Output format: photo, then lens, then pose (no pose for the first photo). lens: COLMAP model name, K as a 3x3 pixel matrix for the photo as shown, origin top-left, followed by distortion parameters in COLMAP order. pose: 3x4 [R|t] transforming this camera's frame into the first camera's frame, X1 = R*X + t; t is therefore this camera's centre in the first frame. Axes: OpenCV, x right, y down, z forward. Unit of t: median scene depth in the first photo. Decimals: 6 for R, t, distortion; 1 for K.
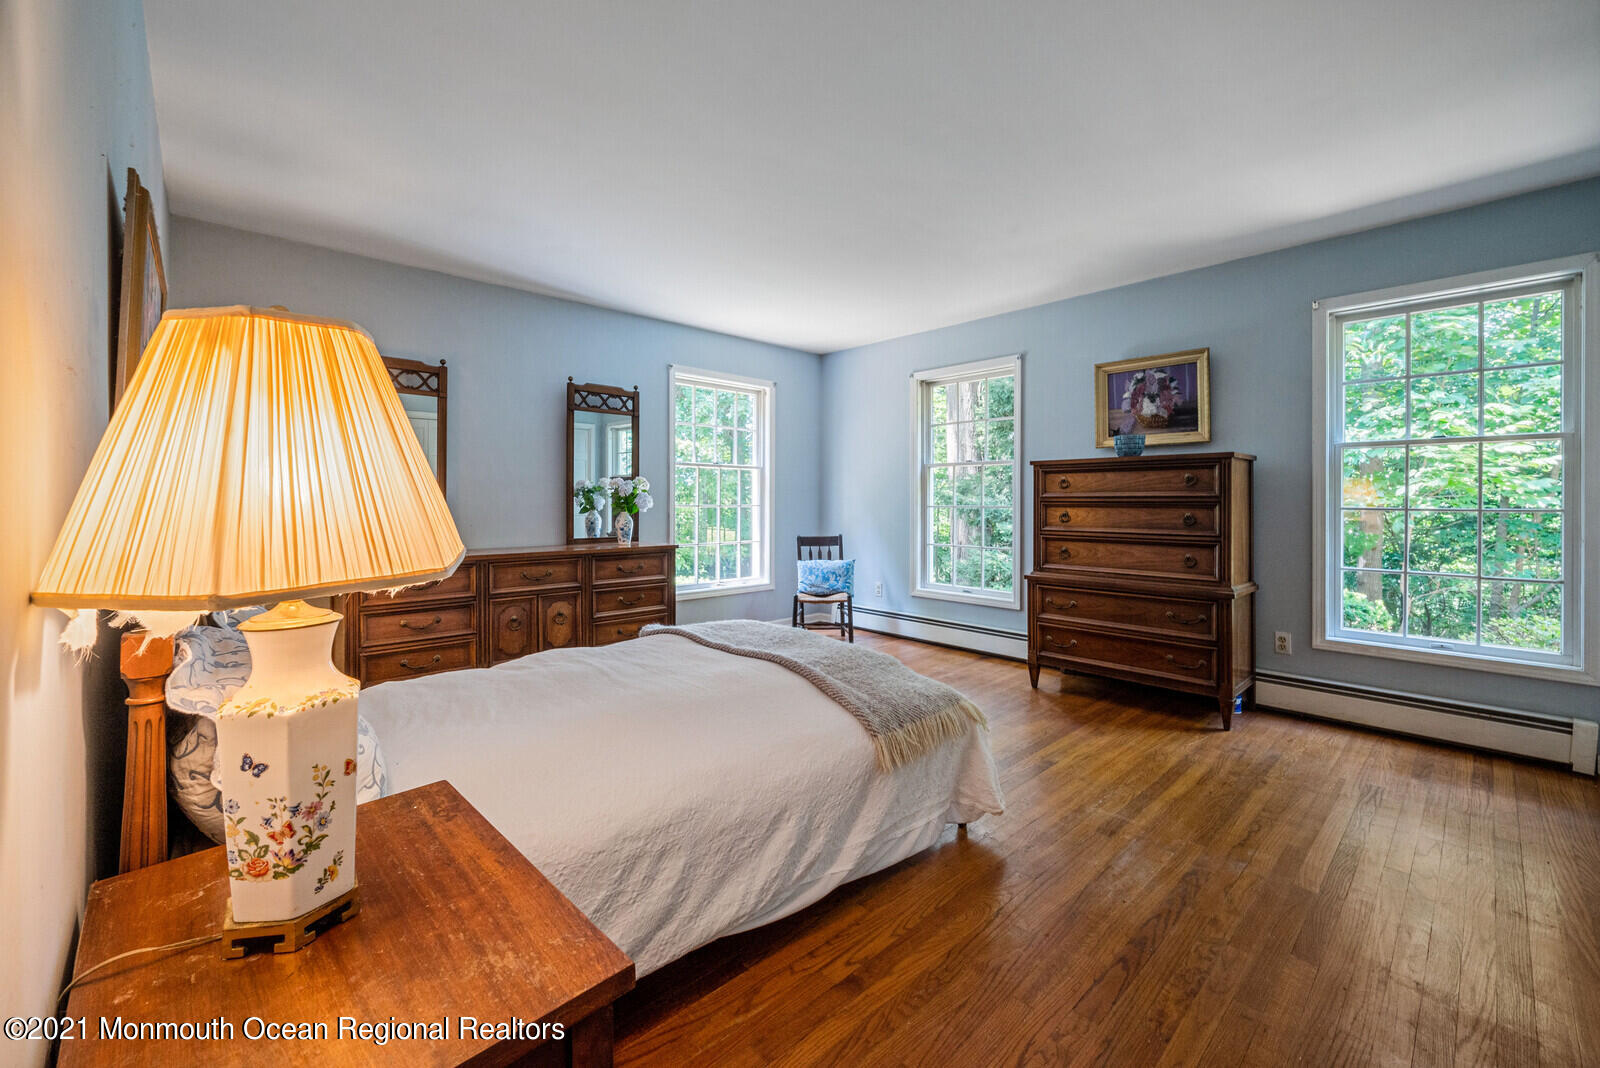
lens RADIAL K [[648.9, 0, 797.0], [0, 648.9, 532.3], [0, 0, 1]] dist [-0.007893, 0.000129]
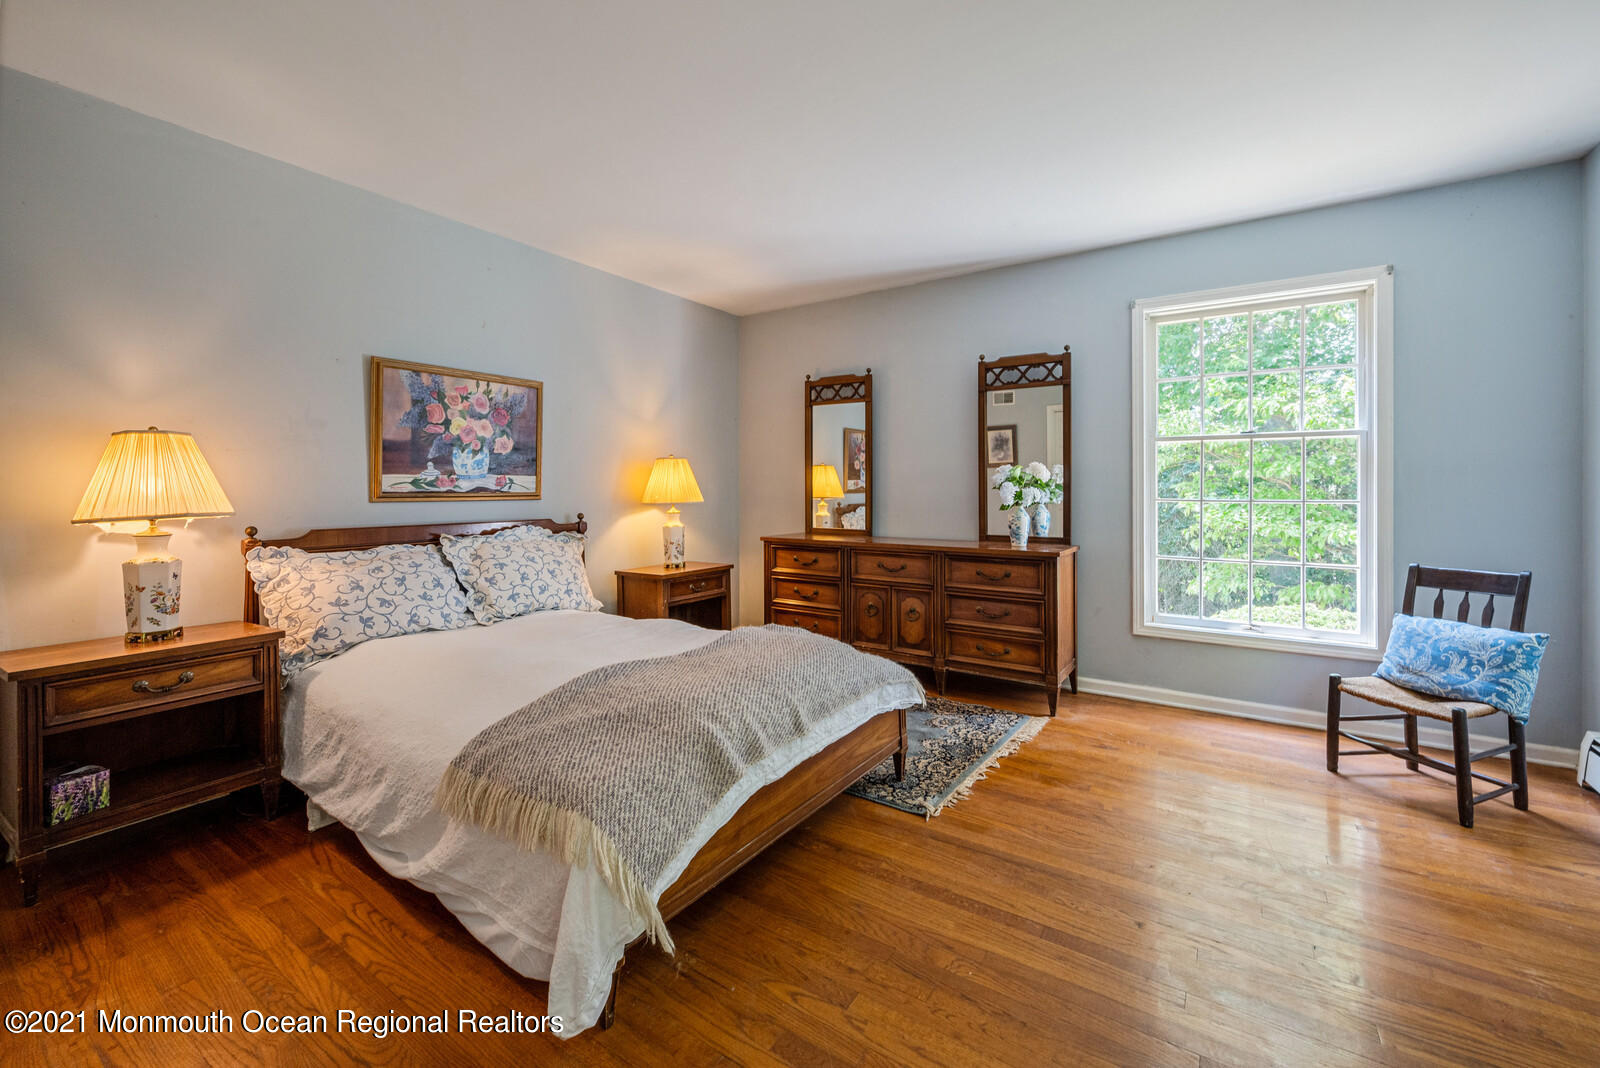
lens RADIAL K [[662.2, 0, 797.5], [0, 662.2, 498.4], [0, 0, 1]] dist [0.011706, -0.000011]
pose [[0.230070, 0.017710, -0.973013, 0.465412], [-0.042806, 0.999051, 0.008062, -0.034101], [0.972232, 0.039795, 0.230610, 0.510215]]
